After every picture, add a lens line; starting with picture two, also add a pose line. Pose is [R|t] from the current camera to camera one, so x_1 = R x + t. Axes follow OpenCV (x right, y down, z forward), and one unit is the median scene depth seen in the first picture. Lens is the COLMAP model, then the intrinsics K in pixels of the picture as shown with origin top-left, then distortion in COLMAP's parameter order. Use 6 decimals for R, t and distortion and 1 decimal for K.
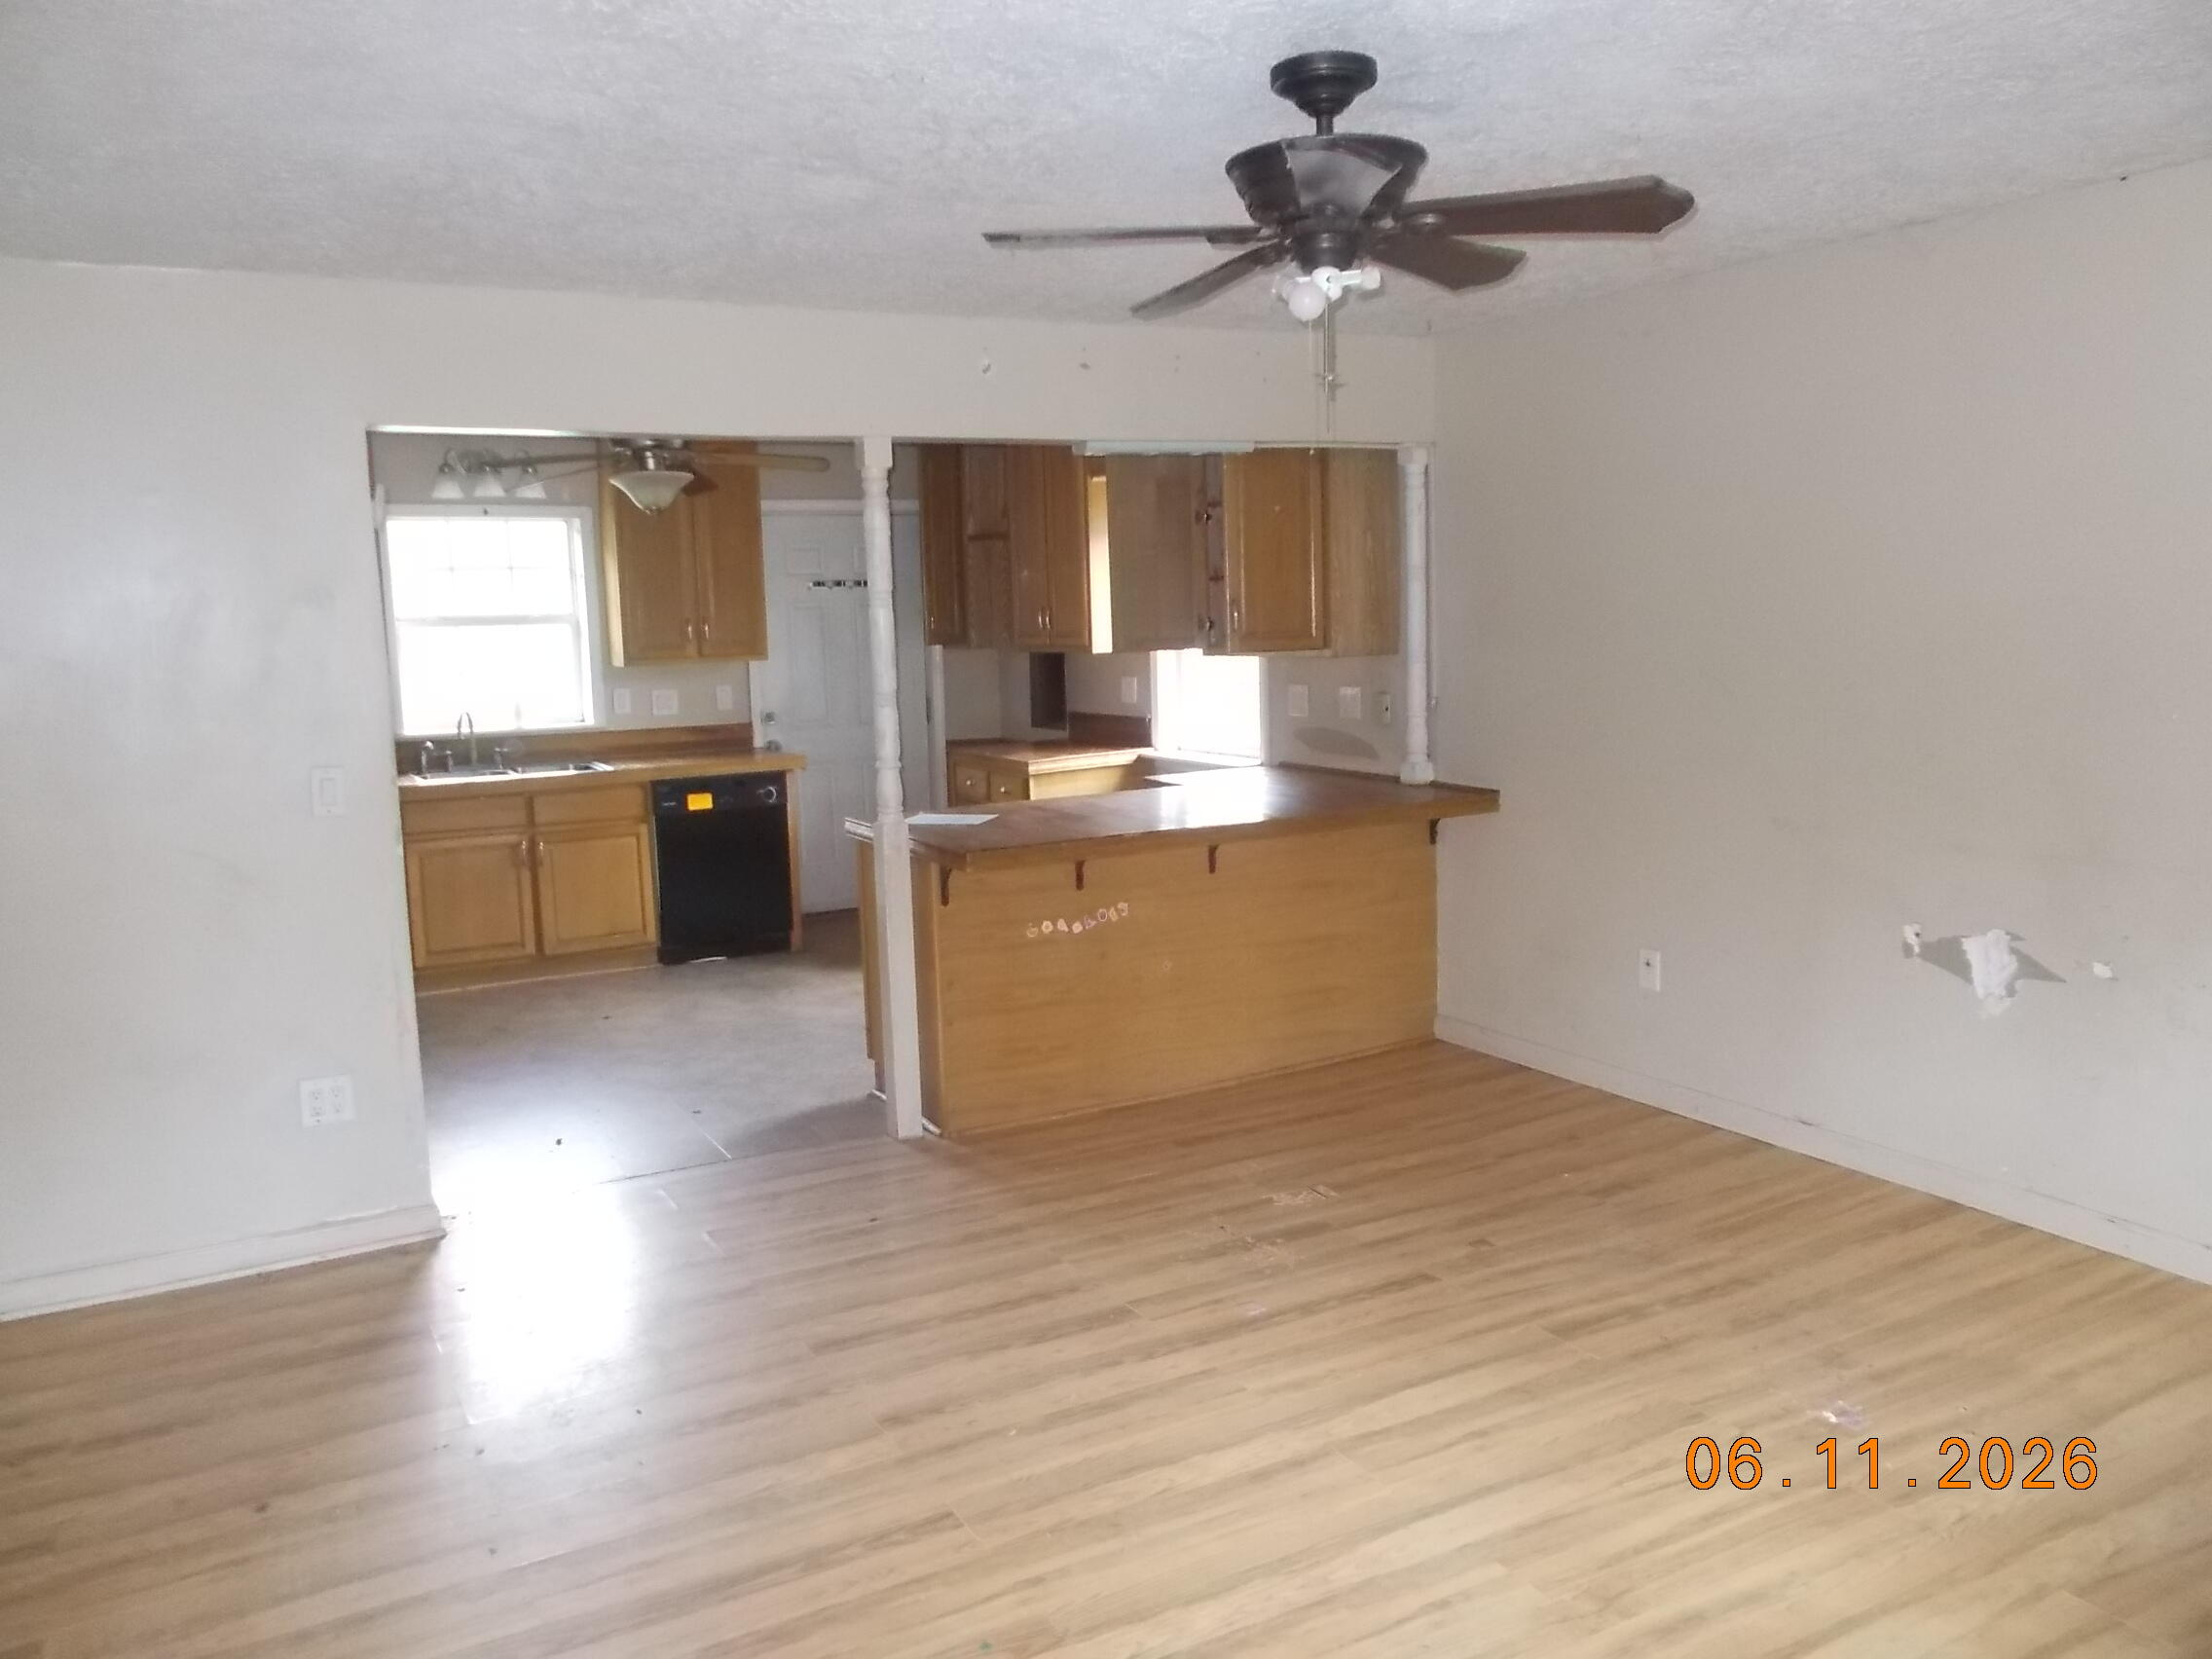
lens RADIAL K [[1678.4, 0, 1095.1], [0, 1678.4, 825.9], [0, 0, 1]] dist [0.009580, 0.000258]
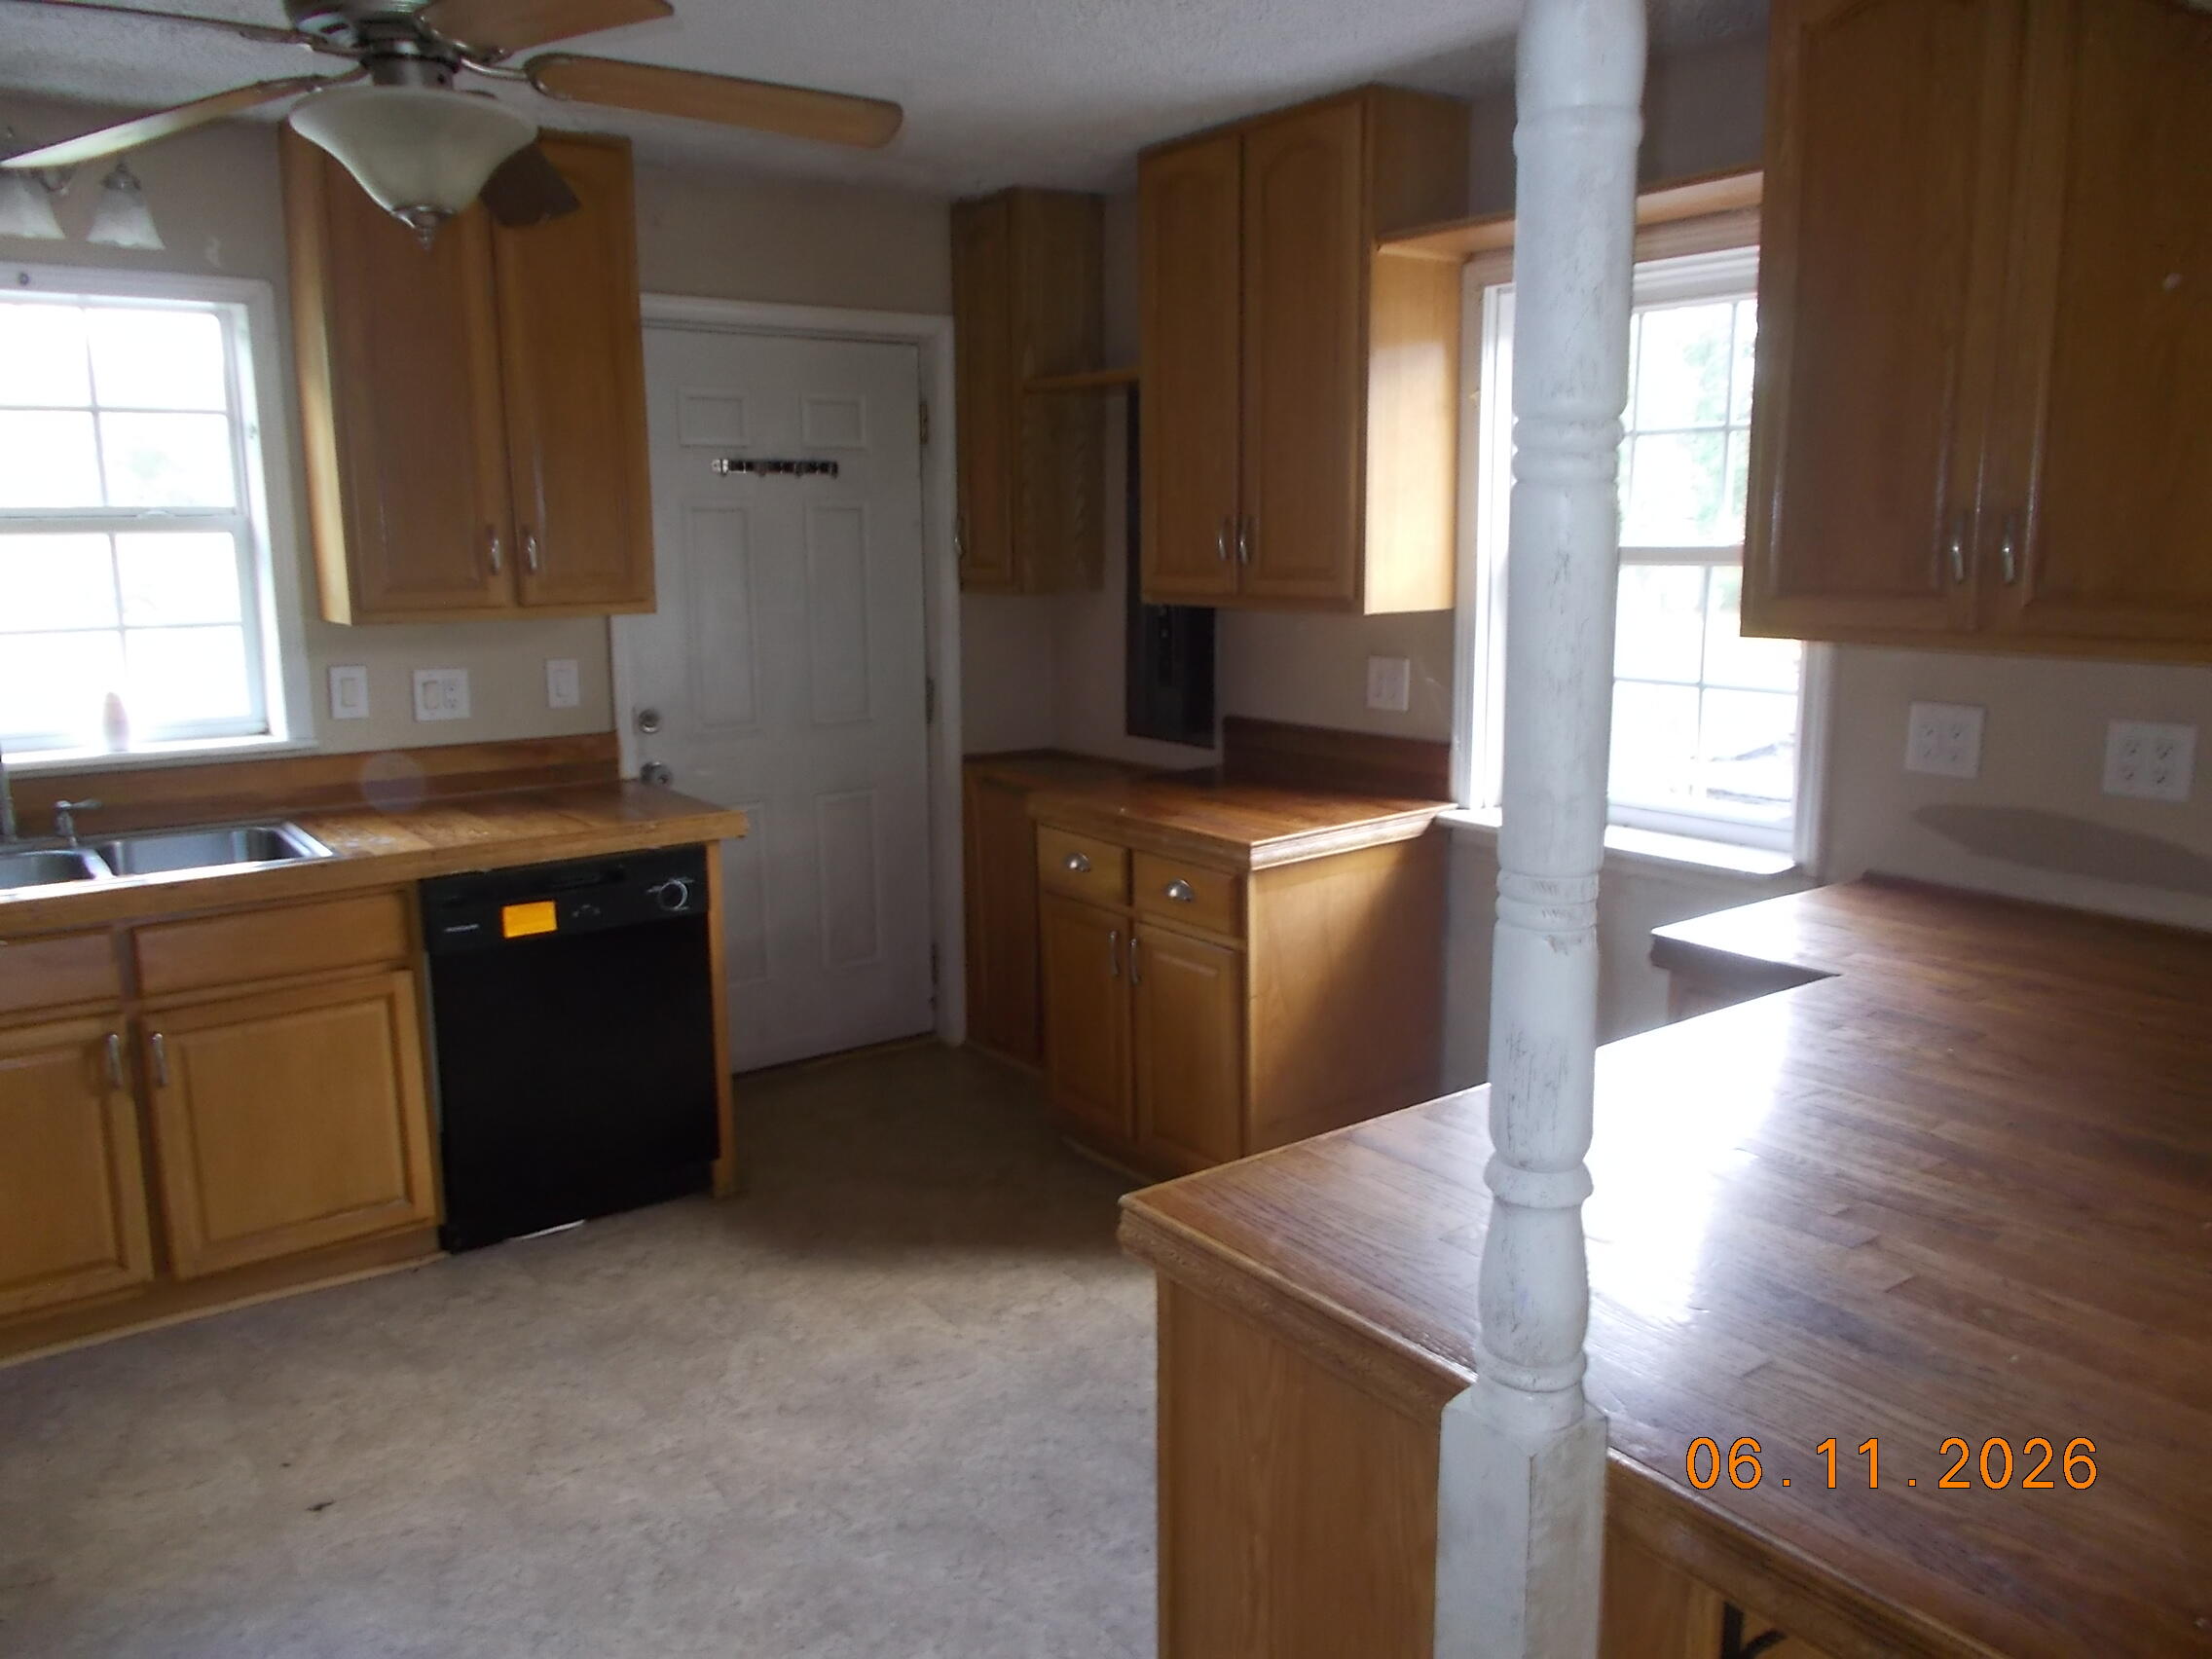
lens RADIAL K [[1678.4, 0, 1108.9], [0, 1678.4, 835.2], [0, 0, 1]] dist [0.009580, 0.000258]
pose [[0.989609, -0.003933, 0.143730, -0.140159], [-0.003521, 0.998663, 0.051567, -0.061706], [-0.143740, -0.051537, 0.988273, 0.506015]]
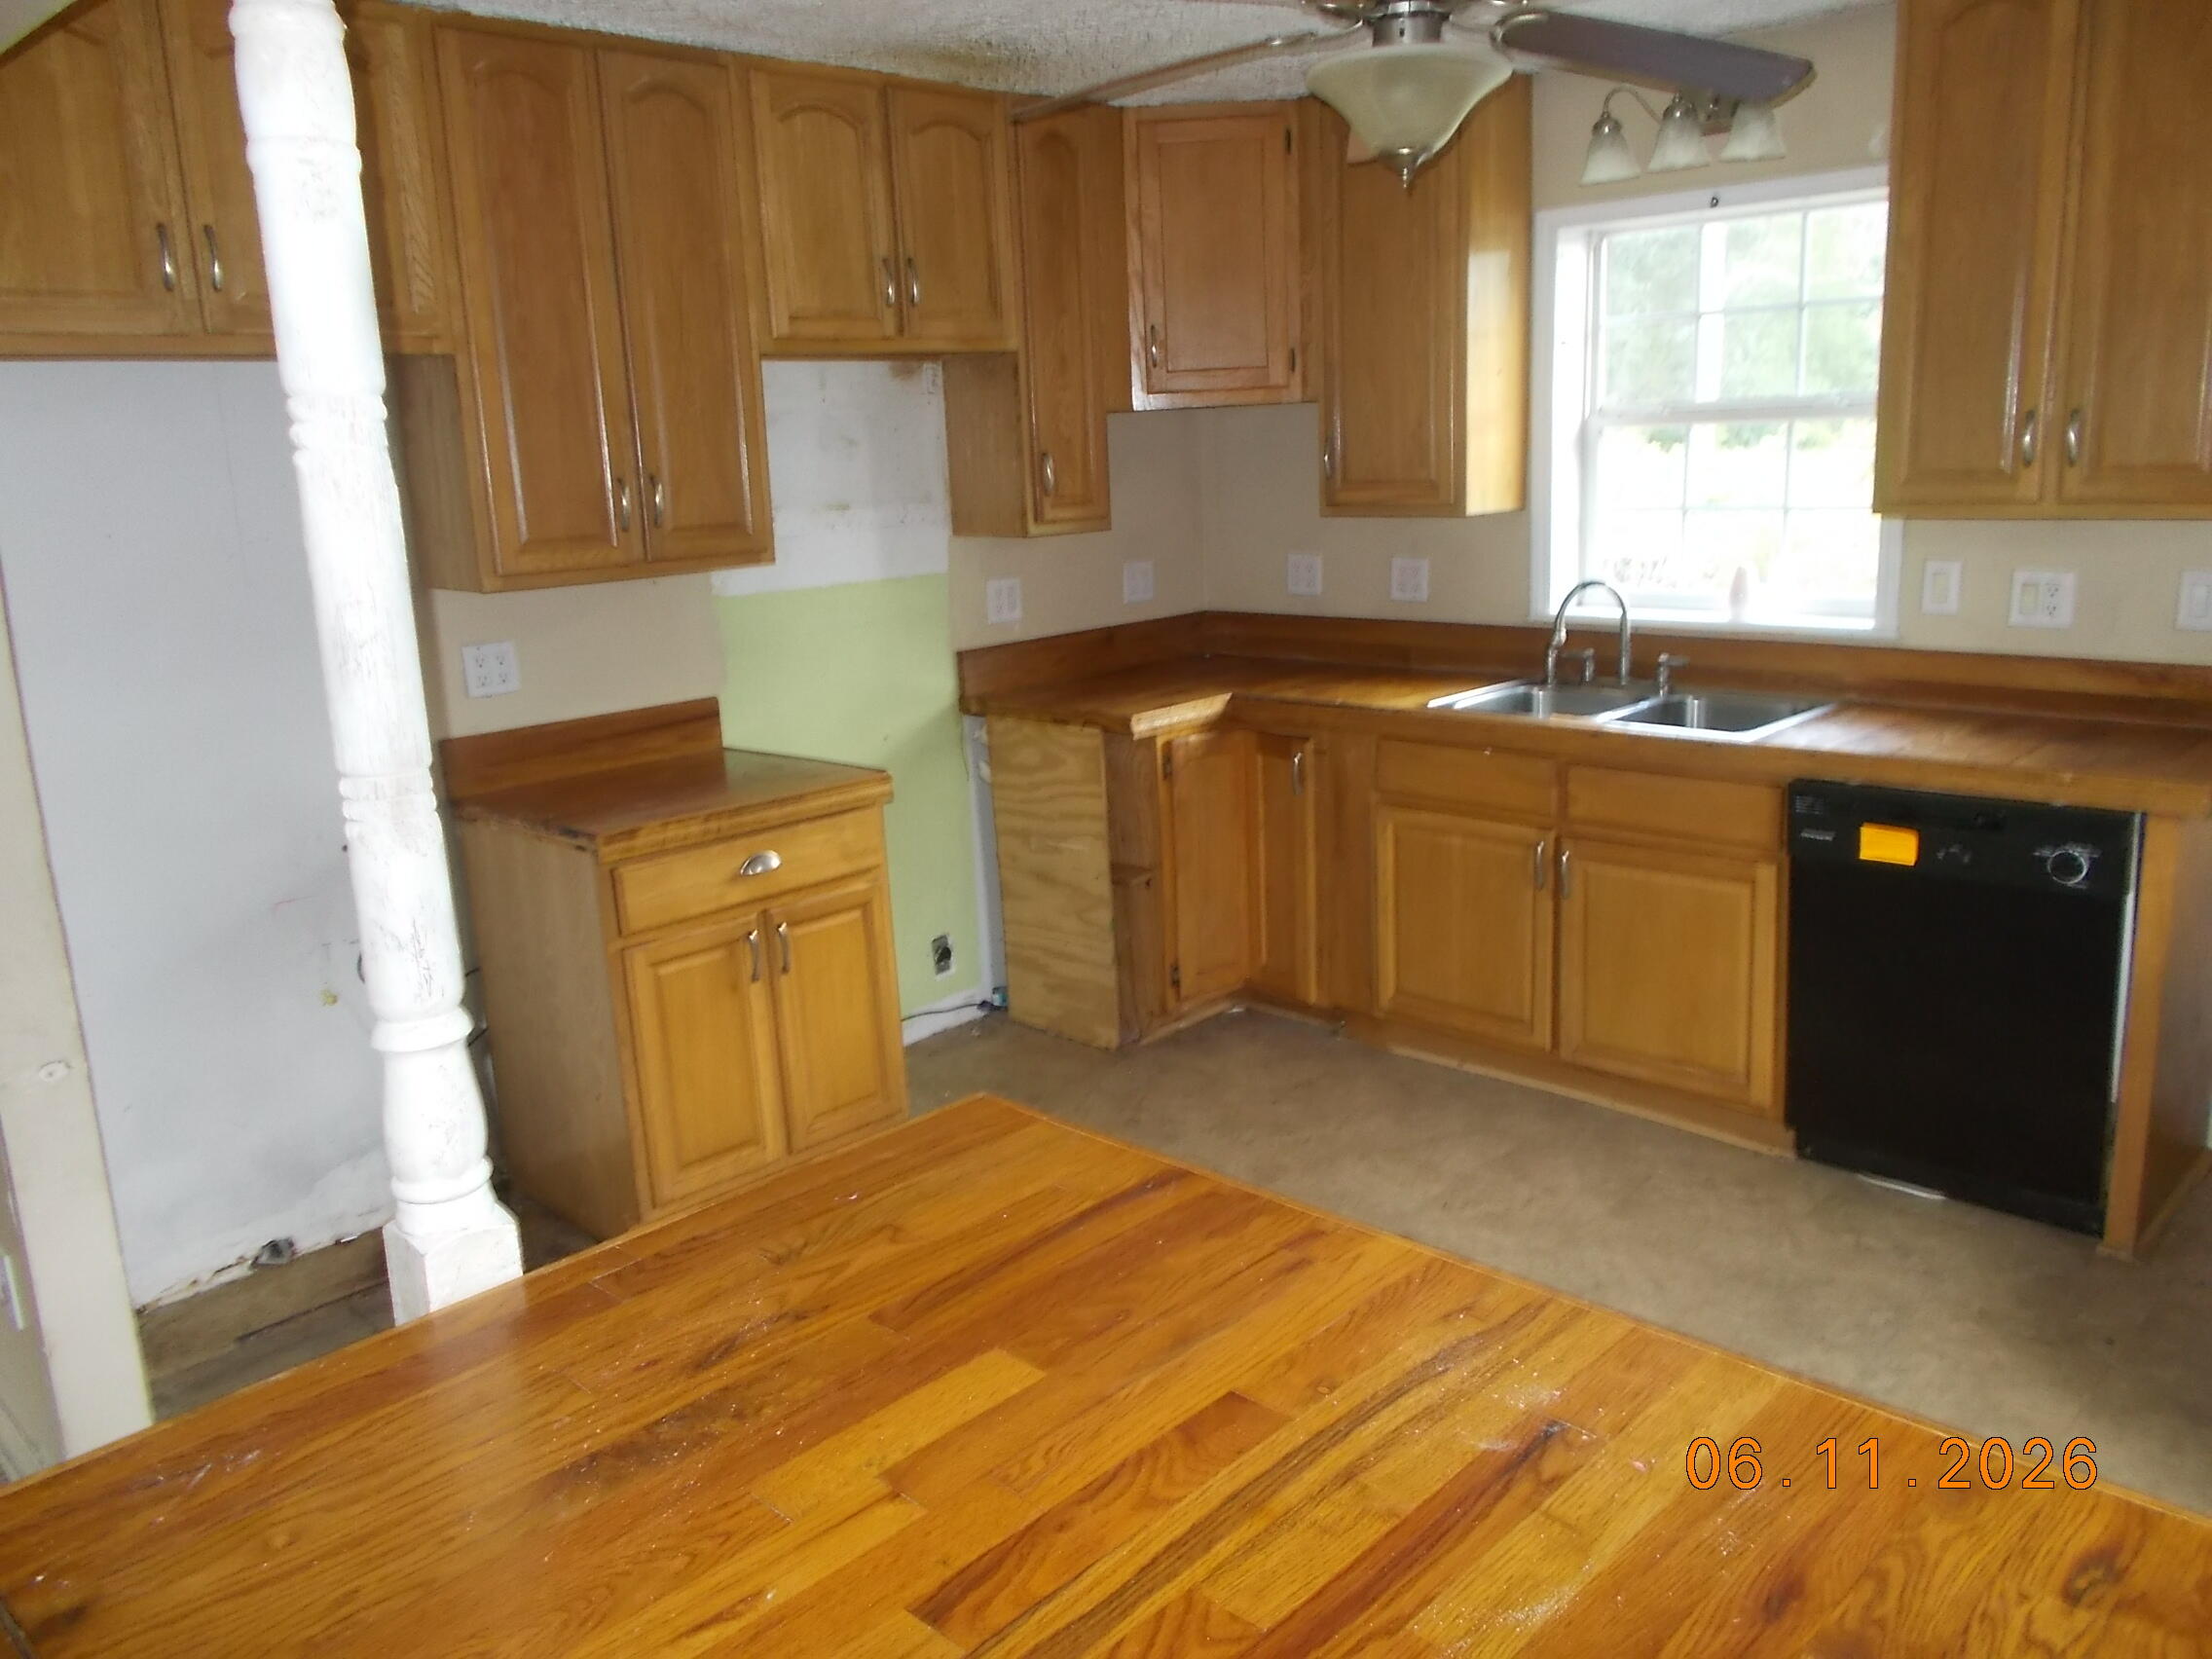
lens RADIAL K [[1678.4, 0, 1100.3], [0, 1678.4, 807.1], [0, 0, 1]] dist [0.009580, 0.000258]
pose [[0.289444, 0.221157, -0.931296, 0.106874], [-0.094949, 0.974778, 0.201972, -0.091136], [0.952474, 0.029966, 0.303143, 0.664221]]
